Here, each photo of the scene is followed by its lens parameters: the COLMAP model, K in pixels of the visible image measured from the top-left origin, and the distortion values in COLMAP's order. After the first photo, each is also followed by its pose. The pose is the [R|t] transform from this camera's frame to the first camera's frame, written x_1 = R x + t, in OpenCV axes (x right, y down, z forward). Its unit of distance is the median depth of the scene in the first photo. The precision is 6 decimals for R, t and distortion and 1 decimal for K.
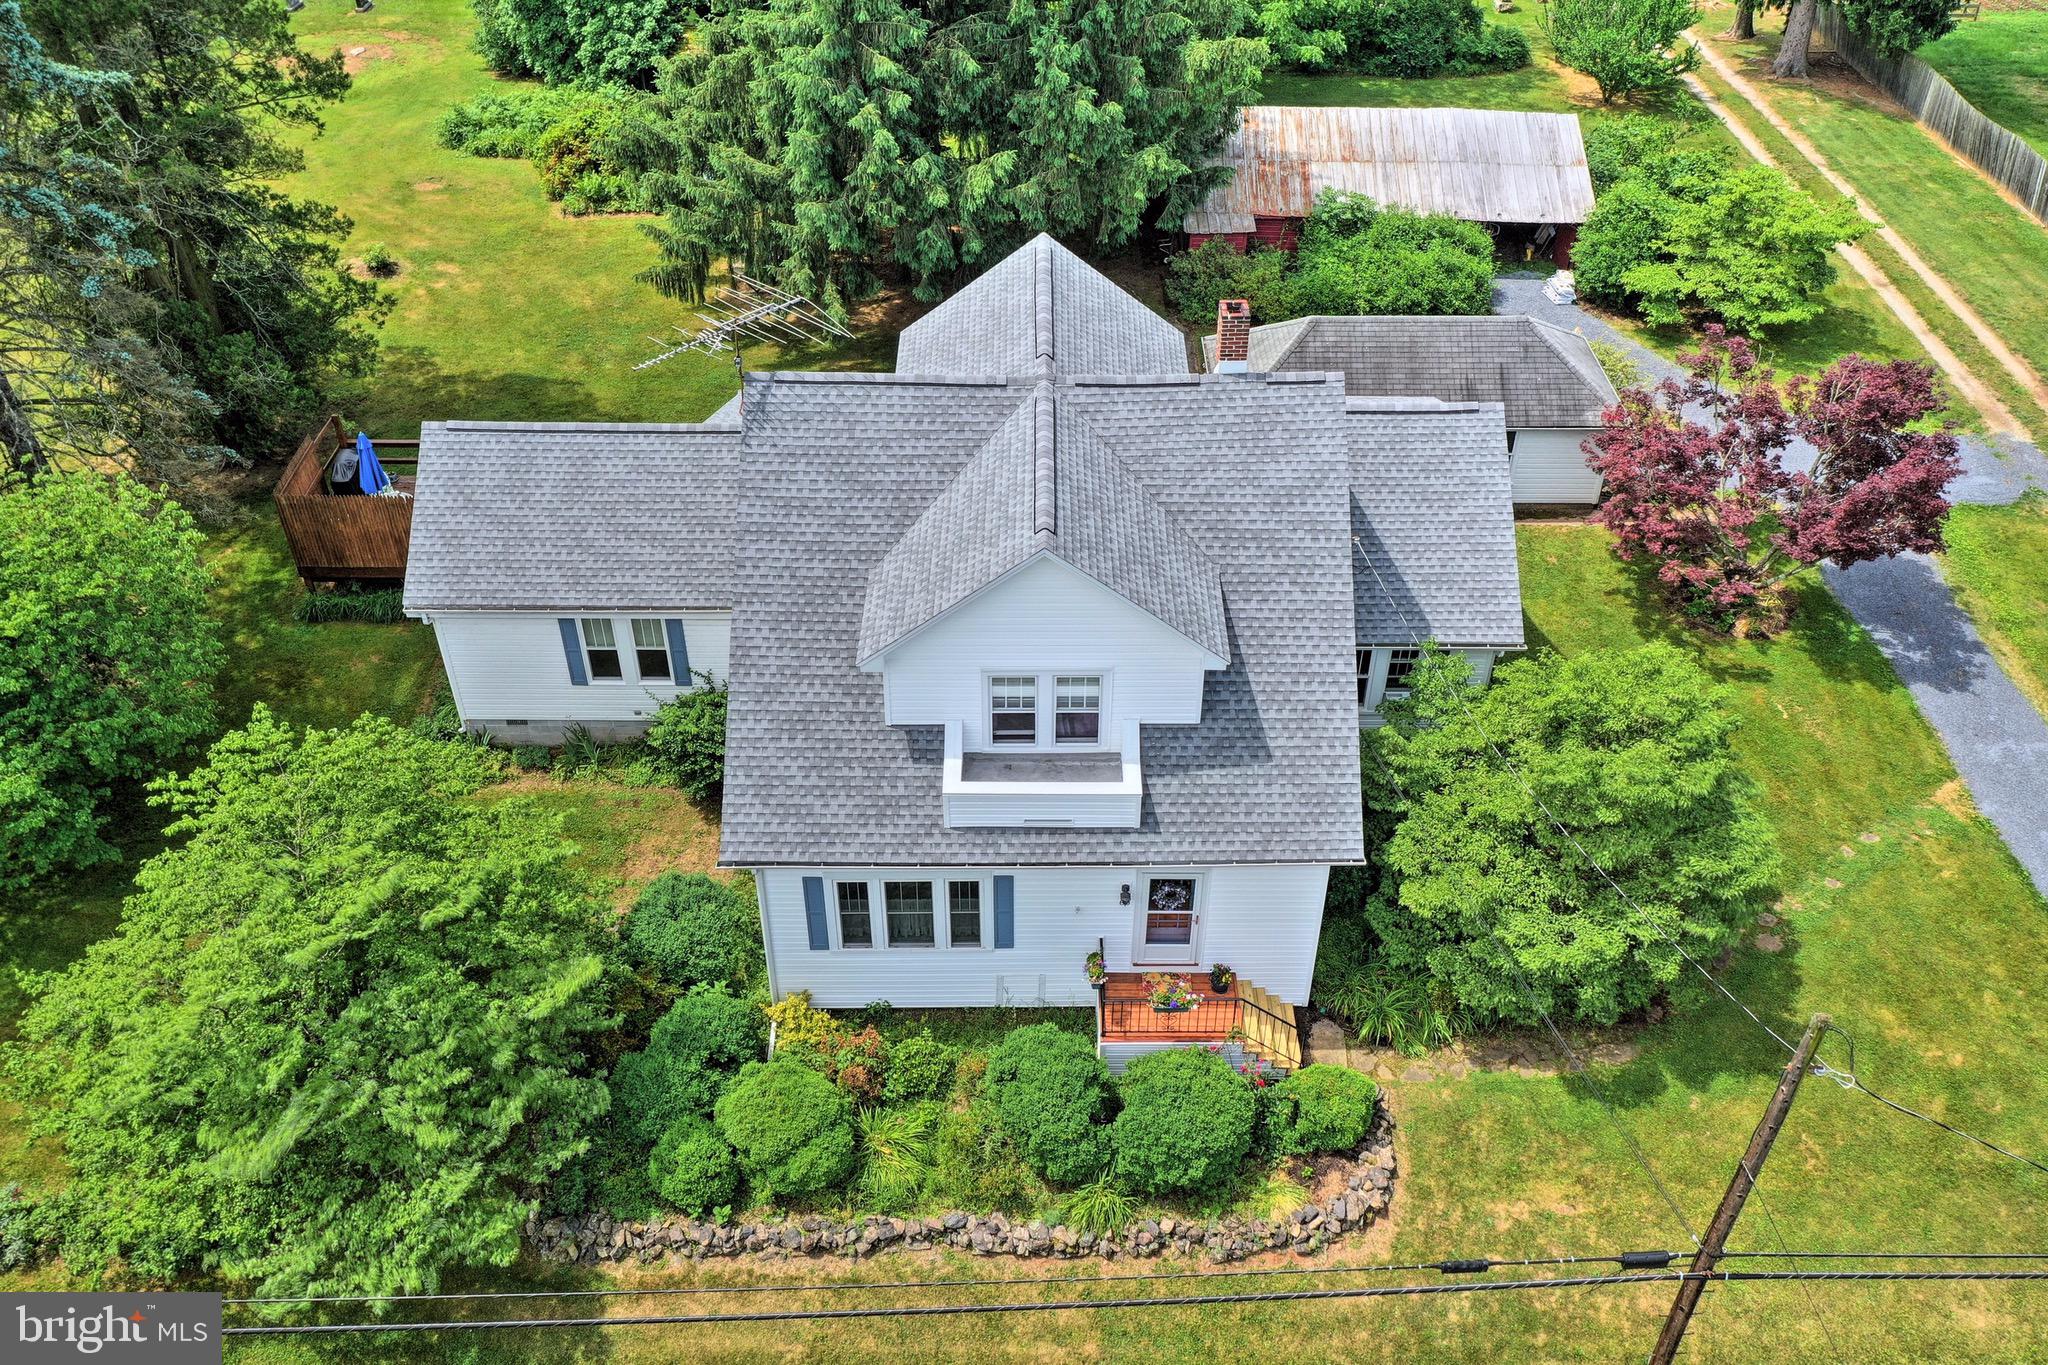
lens RADIAL K [[1668.4, 0, 1032.8], [0, 1668.4, 685.9], [0, 0, 1]] dist [-0.000190, 0.004174]
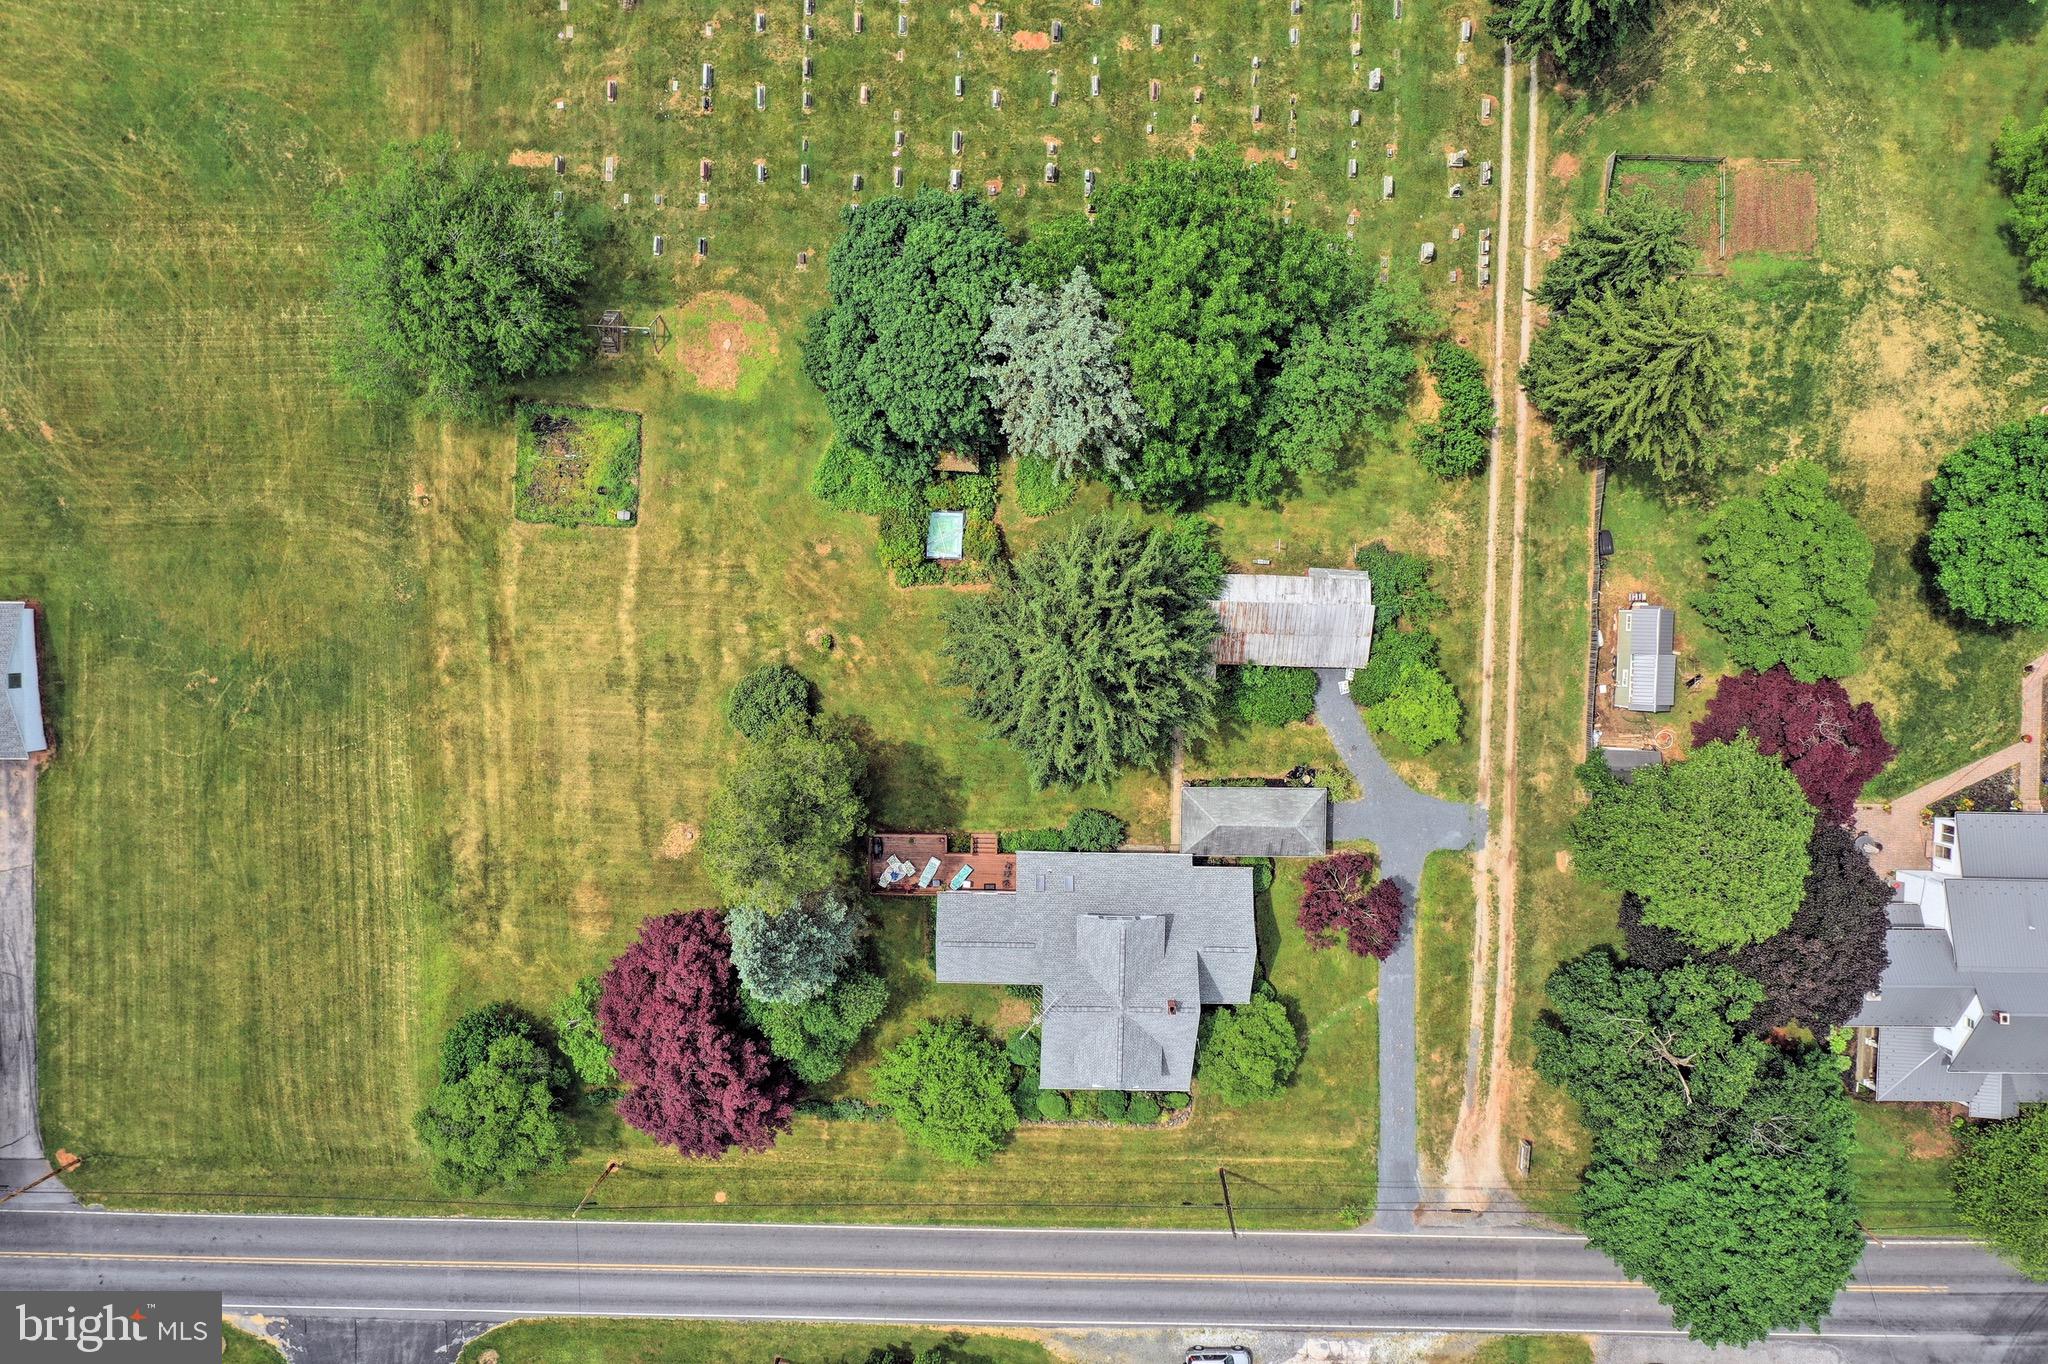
lens RADIAL K [[1593.7, 0, 1031.3], [0, 1593.7, 700.9], [0, 0, 1]] dist [0.007154, 0.004287]
pose [[0.999812, 0.019360, -0.000542, -0.206240], [-0.011193, 0.600447, 0.799586, -3.443608], [0.015806, -0.799430, 0.600551, -0.618891]]
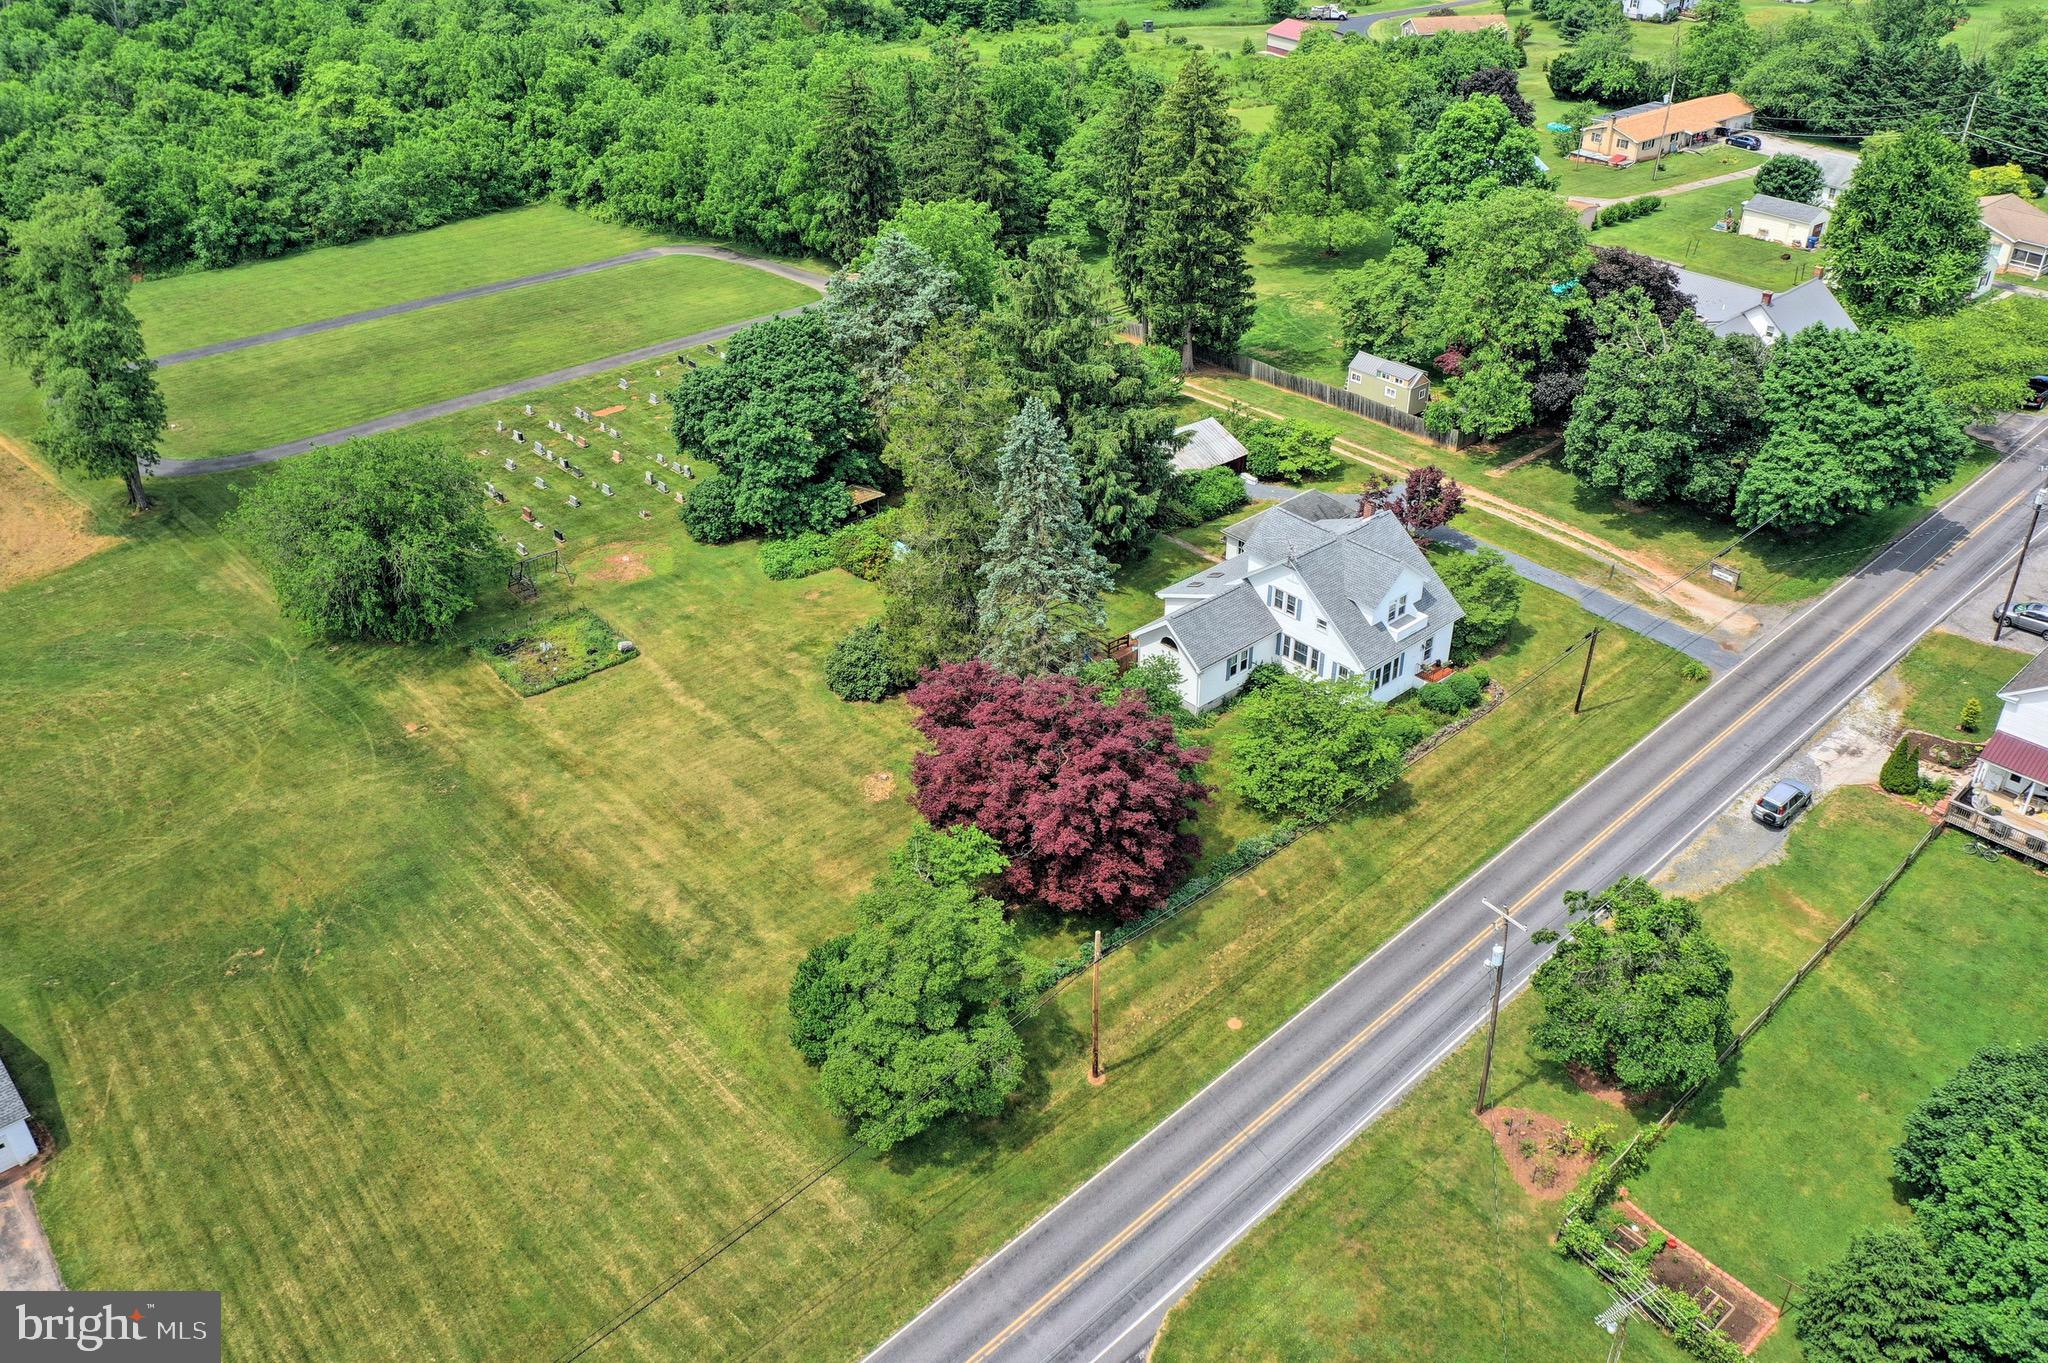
lens RADIAL K [[1653.7, 0, 1024.0], [0, 1653.7, 681.5], [0, 0, 1]] dist [-0.000516, 0.004698]
pose [[0.746545, -0.359989, 0.559534, -2.669790], [0.424245, 0.905398, 0.016470, -0.247067], [-0.512530, 0.225084, 0.828644, -1.605042]]
